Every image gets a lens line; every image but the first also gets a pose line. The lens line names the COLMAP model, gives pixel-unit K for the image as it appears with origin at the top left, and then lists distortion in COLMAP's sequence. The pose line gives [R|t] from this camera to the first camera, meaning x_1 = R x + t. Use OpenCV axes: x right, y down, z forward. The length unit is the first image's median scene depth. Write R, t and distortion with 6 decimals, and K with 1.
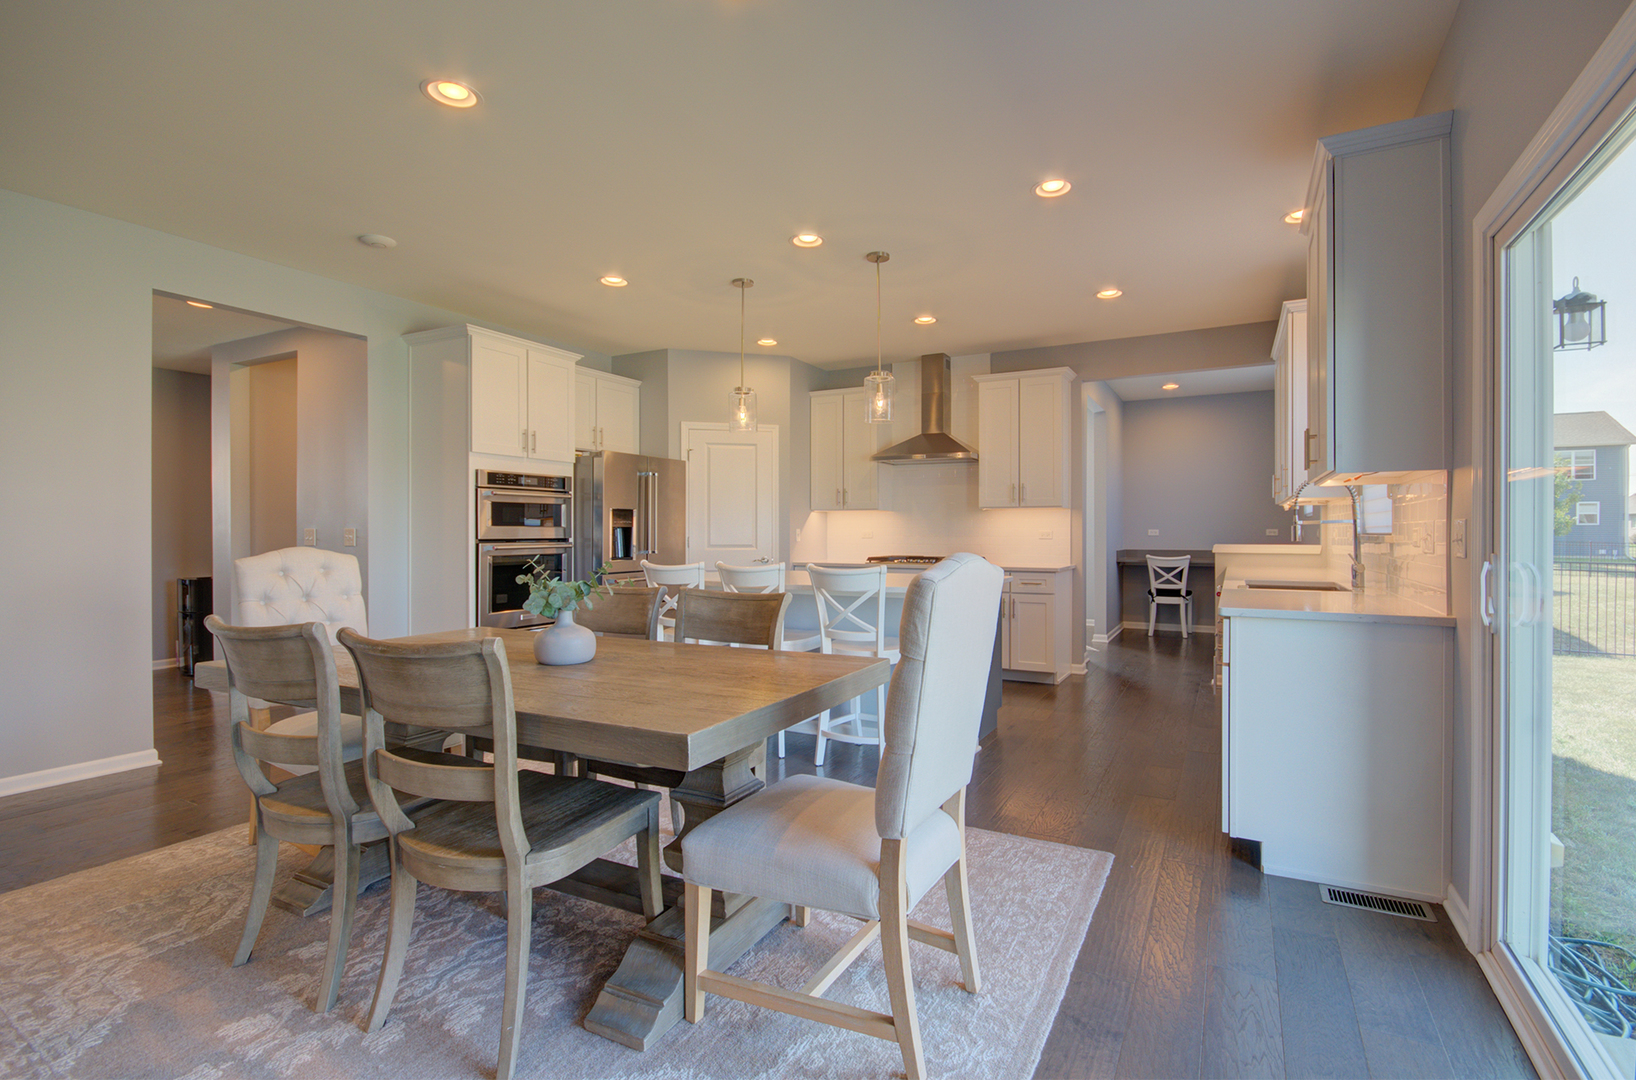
lens RADIAL K [[718.7, 0, 818.5], [0, 718.7, 536.0], [0, 0, 1]] dist [0.000180, 0.000076]
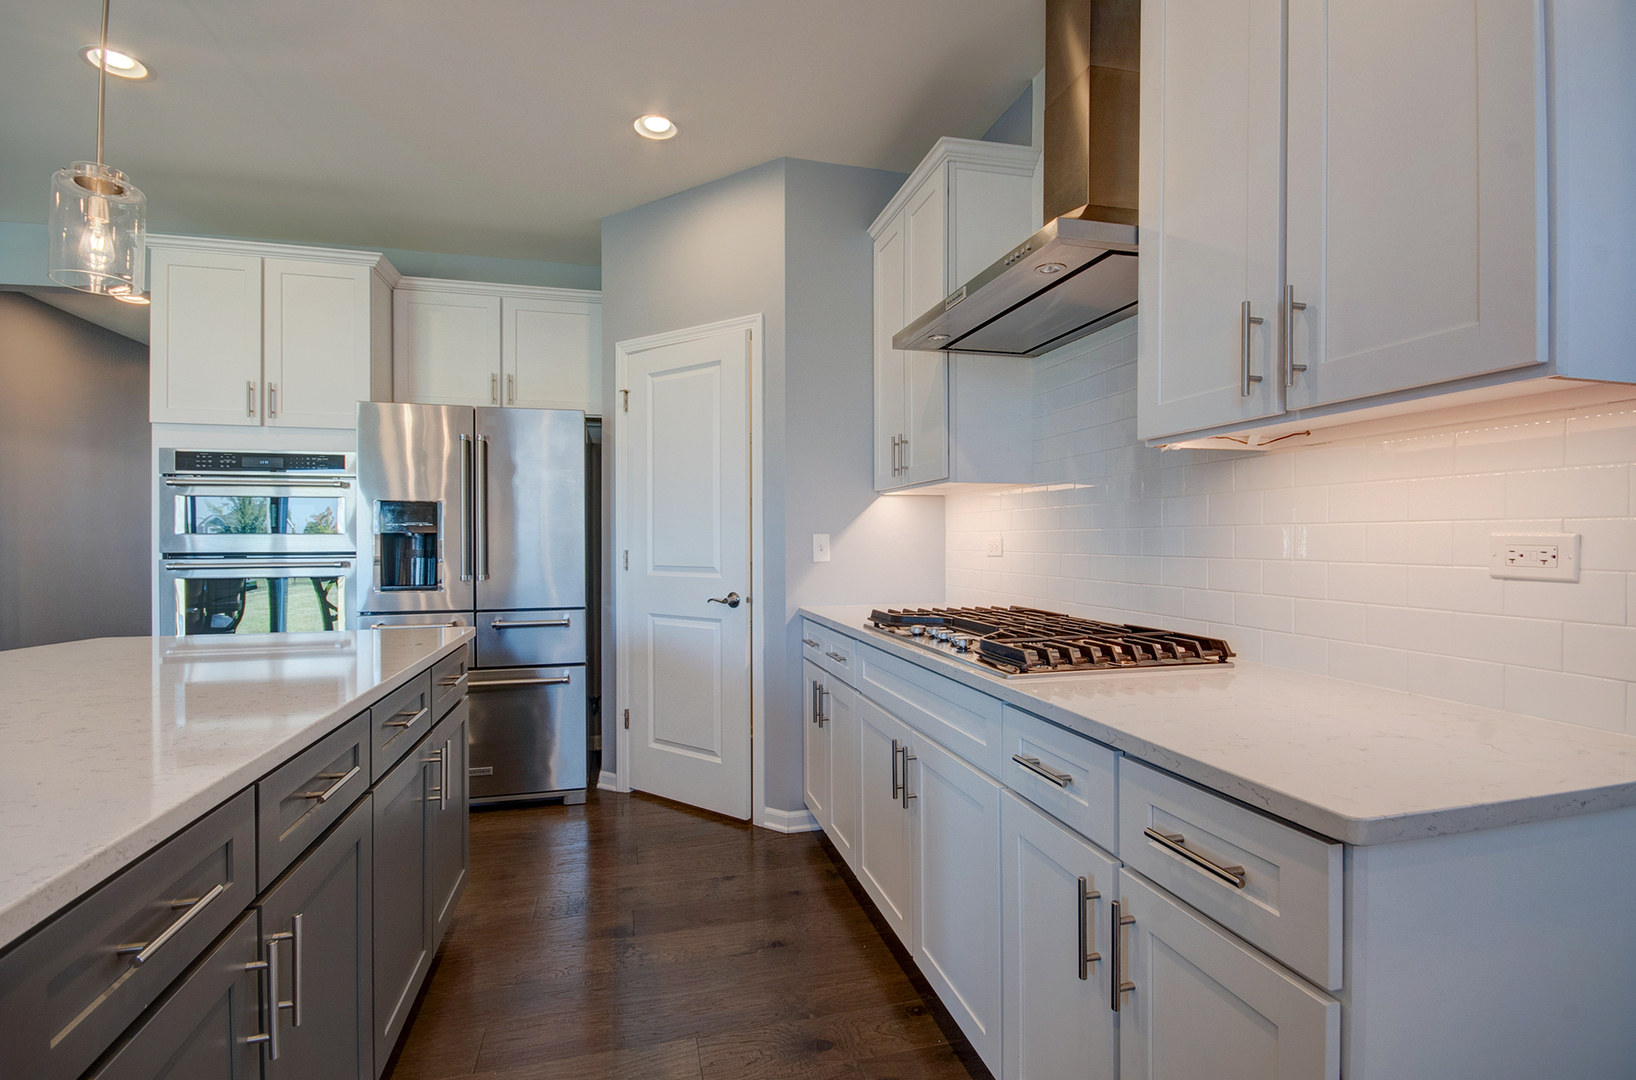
lens RADIAL K [[718.7, 0, 809.3], [0, 718.7, 540.6], [0, 0, 1]] dist [0.000180, 0.000076]
pose [[0.686635, 0.003389, -0.726994, 0.395123], [-0.004358, 0.999990, 0.000545, -0.008844], [0.726989, 0.002794, 0.686643, 0.906822]]
